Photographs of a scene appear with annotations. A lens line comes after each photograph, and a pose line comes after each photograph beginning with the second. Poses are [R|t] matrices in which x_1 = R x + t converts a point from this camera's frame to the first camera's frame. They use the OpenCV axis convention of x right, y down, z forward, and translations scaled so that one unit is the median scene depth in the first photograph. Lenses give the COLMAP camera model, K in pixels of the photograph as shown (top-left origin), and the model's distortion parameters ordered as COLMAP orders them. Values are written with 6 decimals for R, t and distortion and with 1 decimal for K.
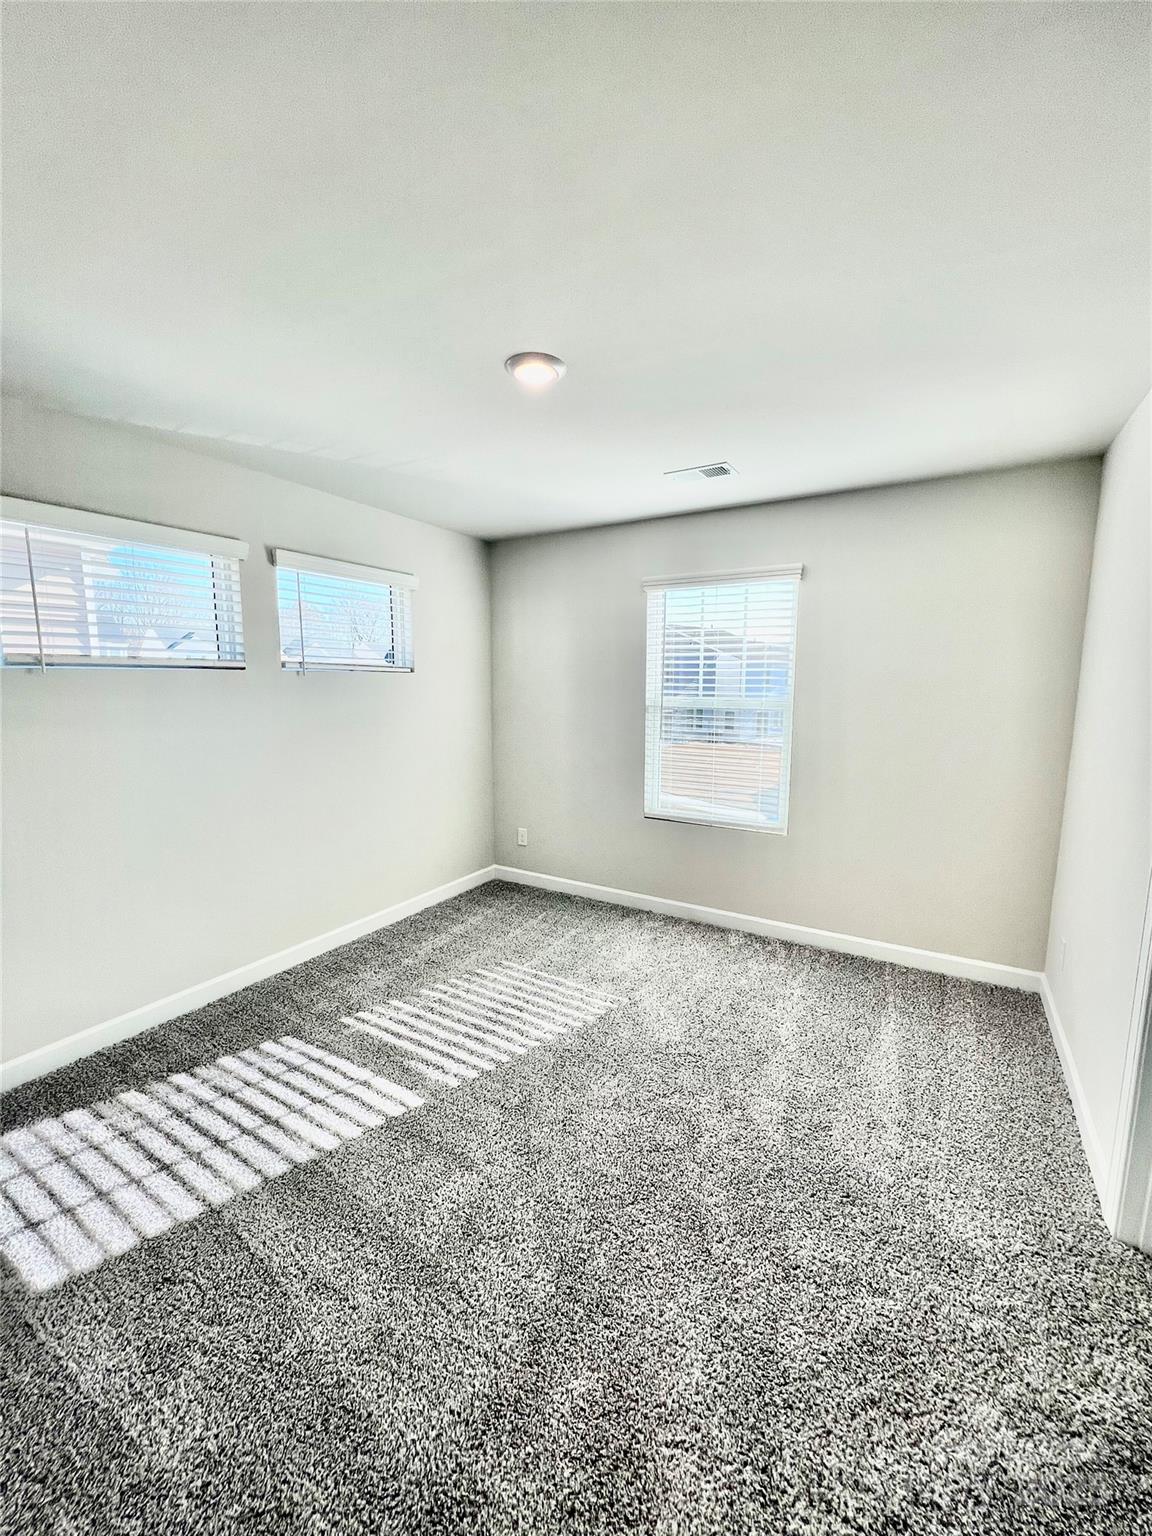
lens RADIAL K [[616.4, 0, 577.6], [0, 616.4, 769.7], [0, 0, 1]] dist [-0.004942, -0.000143]
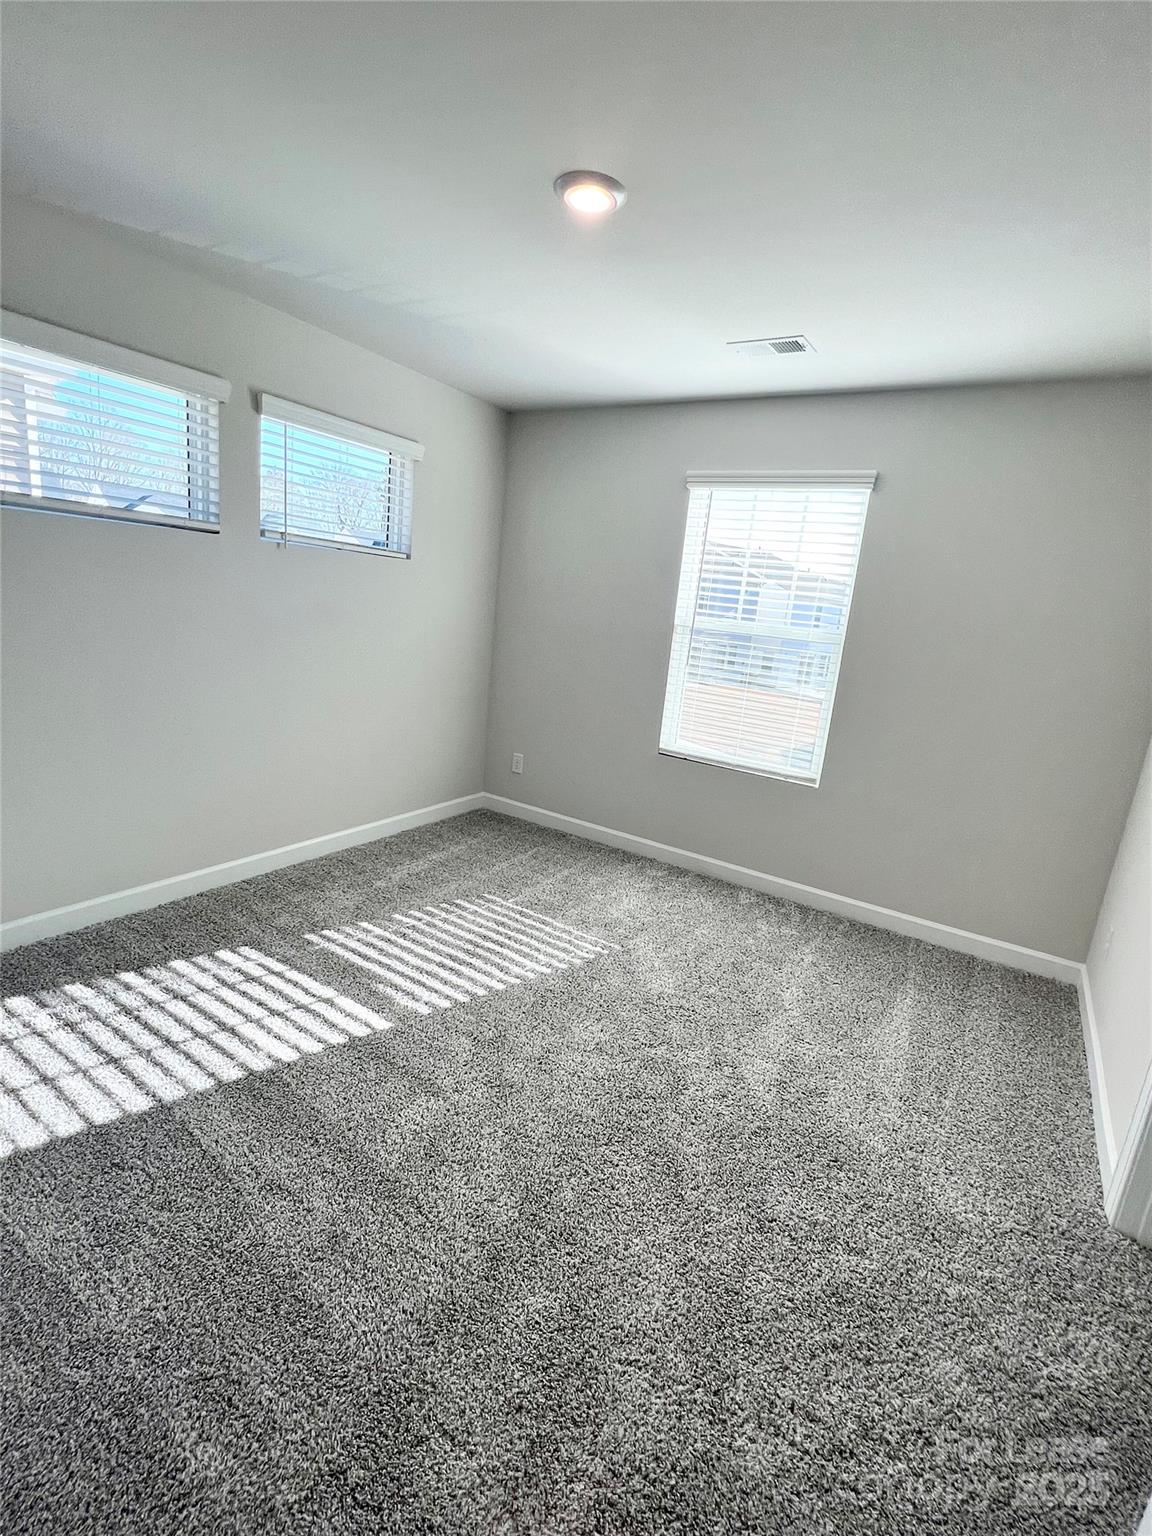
lens RADIAL K [[716.3, 0, 574.3], [0, 716.3, 766.9], [0, 0, 1]] dist [-0.007879, 0.000753]
pose [[0.995317, 0.096549, -0.004841, -0.007711], [-0.095750, 0.991497, 0.088121, 0.033215], [0.013308, -0.087245, 0.996098, -0.030165]]
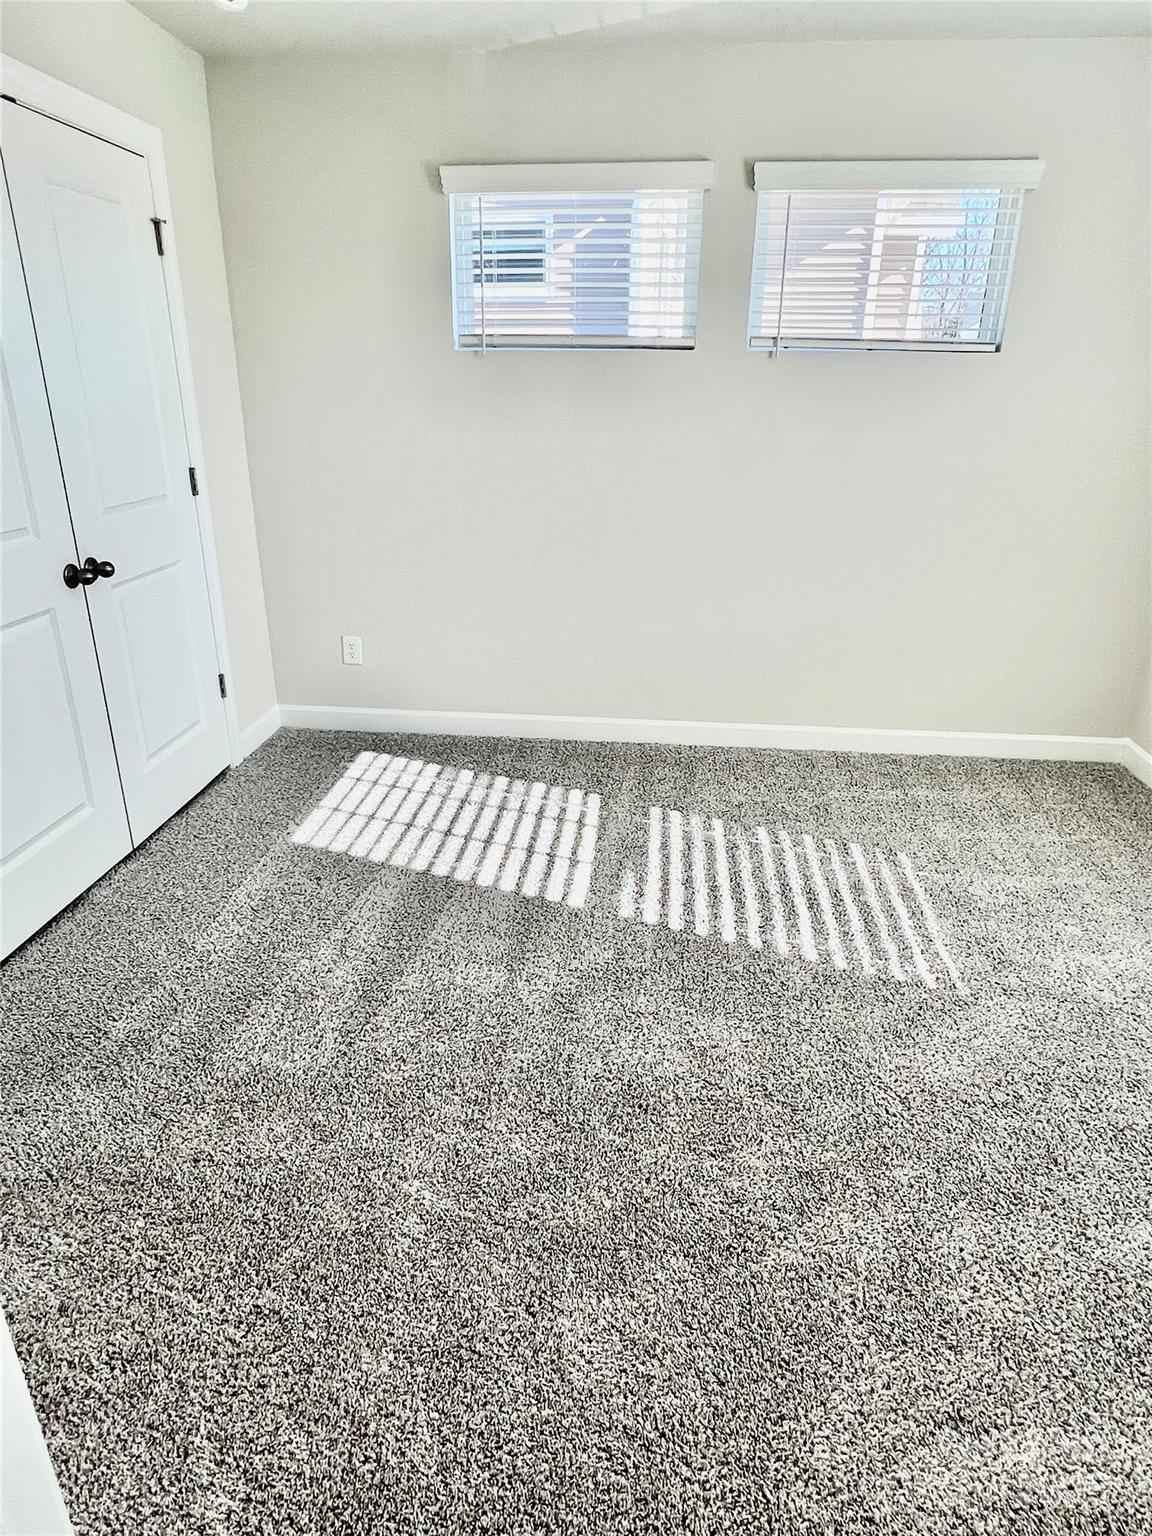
lens RADIAL K [[917.2, 0, 574.5], [0, 917.2, 762.0], [0, 0, 1]] dist [-0.008588, -0.002781]
pose [[0.427316, 0.346435, -0.835095, 0.678457], [-0.138870, 0.937862, 0.318008, -0.027222], [0.893374, -0.019920, 0.448873, 0.434012]]
